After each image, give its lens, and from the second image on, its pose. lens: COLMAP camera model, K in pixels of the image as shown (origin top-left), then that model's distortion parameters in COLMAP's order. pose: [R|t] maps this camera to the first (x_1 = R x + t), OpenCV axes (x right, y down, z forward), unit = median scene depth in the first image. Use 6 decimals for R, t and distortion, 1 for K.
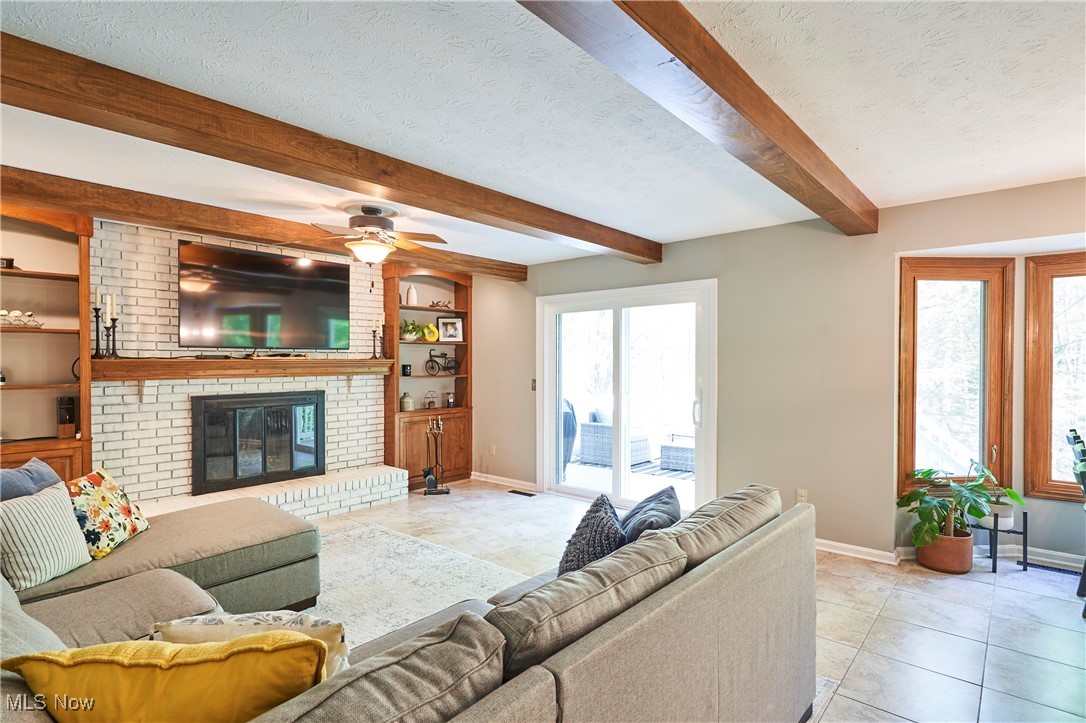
lens RADIAL K [[532.9, 0, 536.5], [0, 532.9, 366.1], [0, 0, 1]] dist [-0.003678, 0.004874]
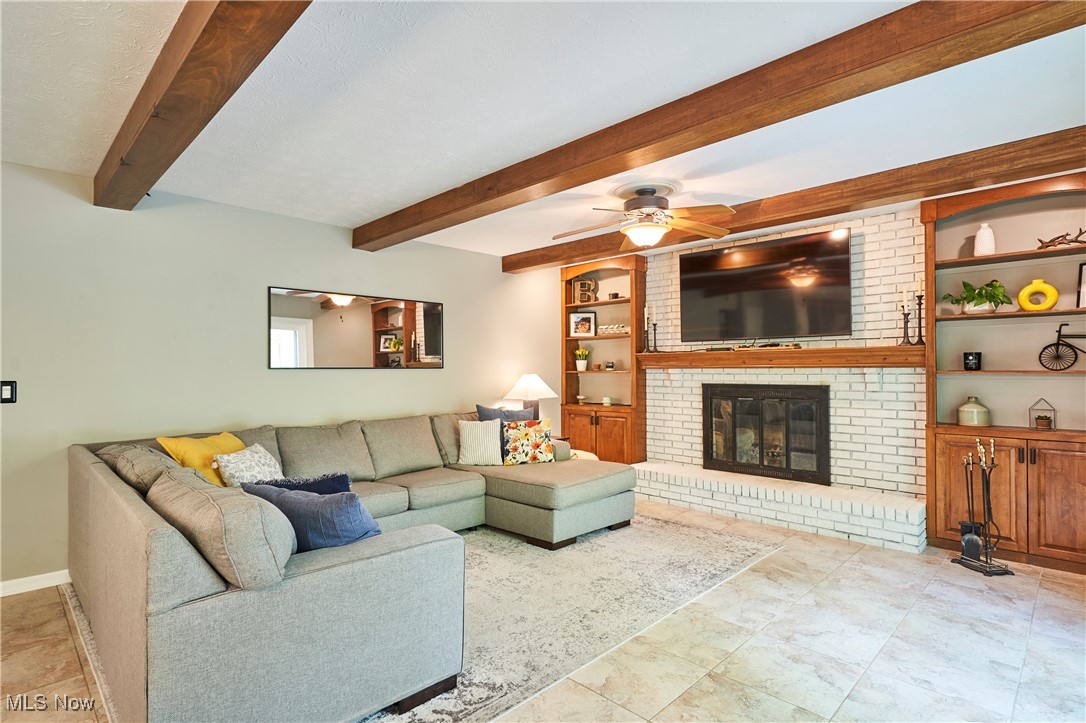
lens RADIAL K [[532.9, 0, 547.7], [0, 532.9, 368.2], [0, 0, 1]] dist [-0.003678, 0.004874]
pose [[-0.028299, 0.002629, -0.999596, 0.477827], [-0.003277, 0.999991, 0.002723, 0.018791], [0.999594, 0.003352, -0.028290, 0.614691]]
